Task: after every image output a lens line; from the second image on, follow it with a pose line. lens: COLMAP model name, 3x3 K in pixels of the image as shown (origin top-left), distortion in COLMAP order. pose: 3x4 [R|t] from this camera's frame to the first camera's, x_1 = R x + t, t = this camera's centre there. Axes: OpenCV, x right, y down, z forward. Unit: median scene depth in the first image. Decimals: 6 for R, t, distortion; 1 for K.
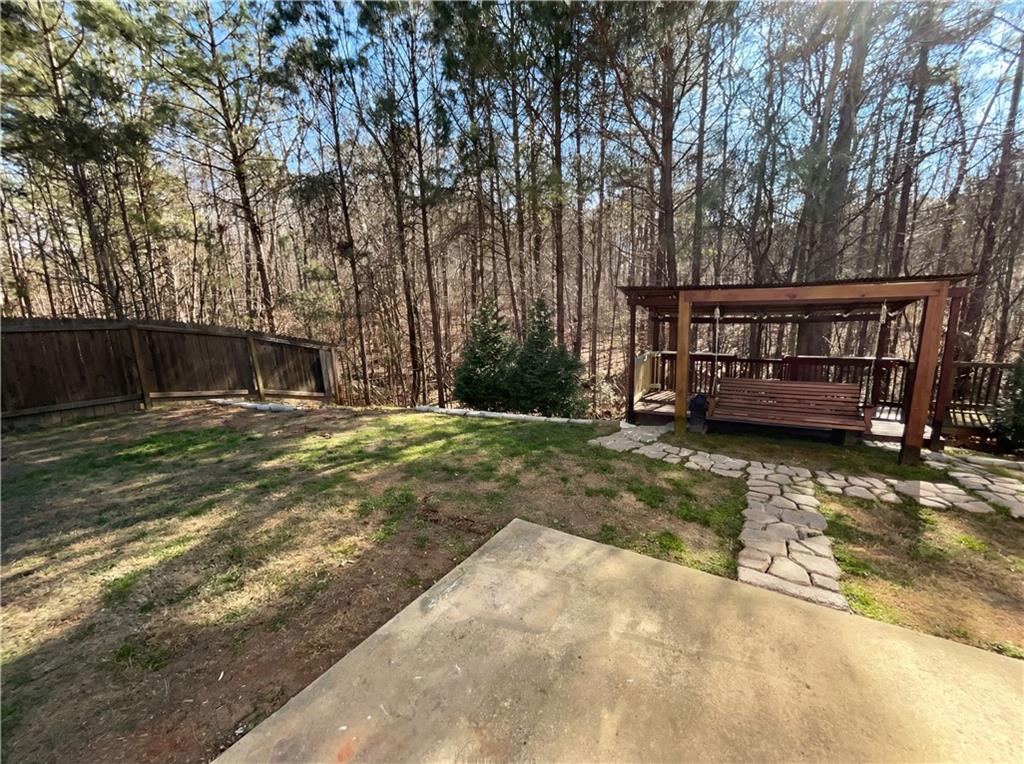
lens RADIAL K [[404.9, 0, 512.0], [0, 404.9, 382.0], [0, 0, 1]] dist [0.000368, 0.000005]
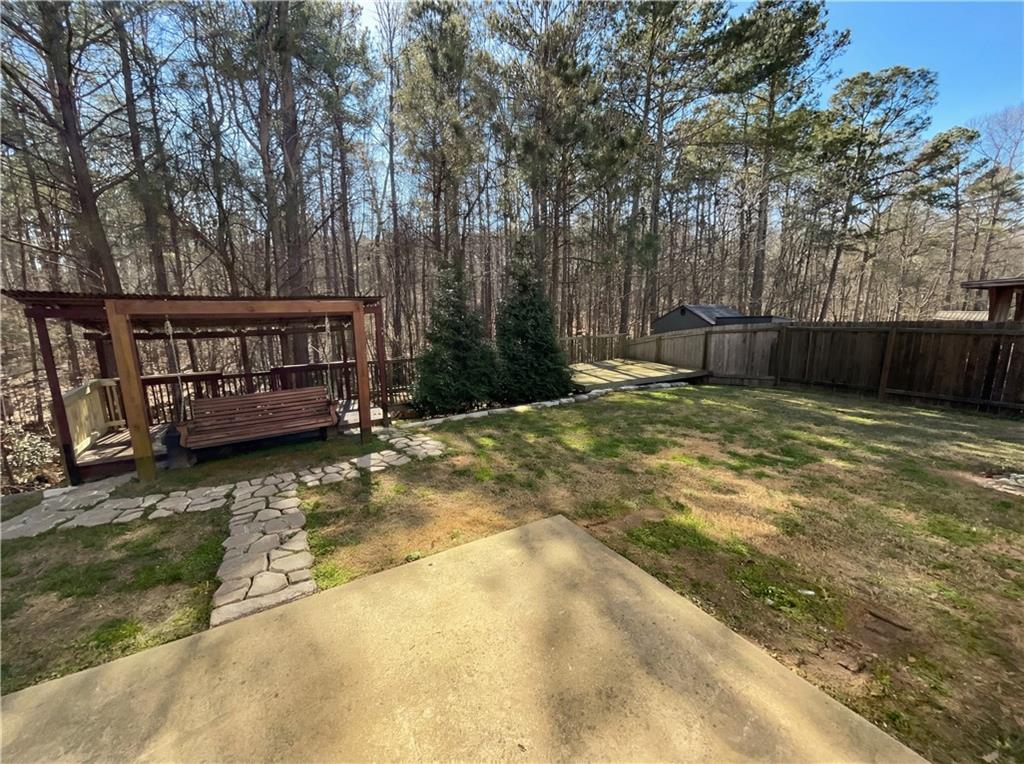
lens RADIAL K [[404.9, 0, 512.0], [0, 404.9, 382.0], [0, 0, 1]] dist [0.000368, 0.000005]
pose [[0.476278, -0.135644, 0.868769, 0.129438], [0.161917, 0.984663, 0.064973, 0.008016], [-0.864258, 0.109723, 0.490936, -0.047097]]
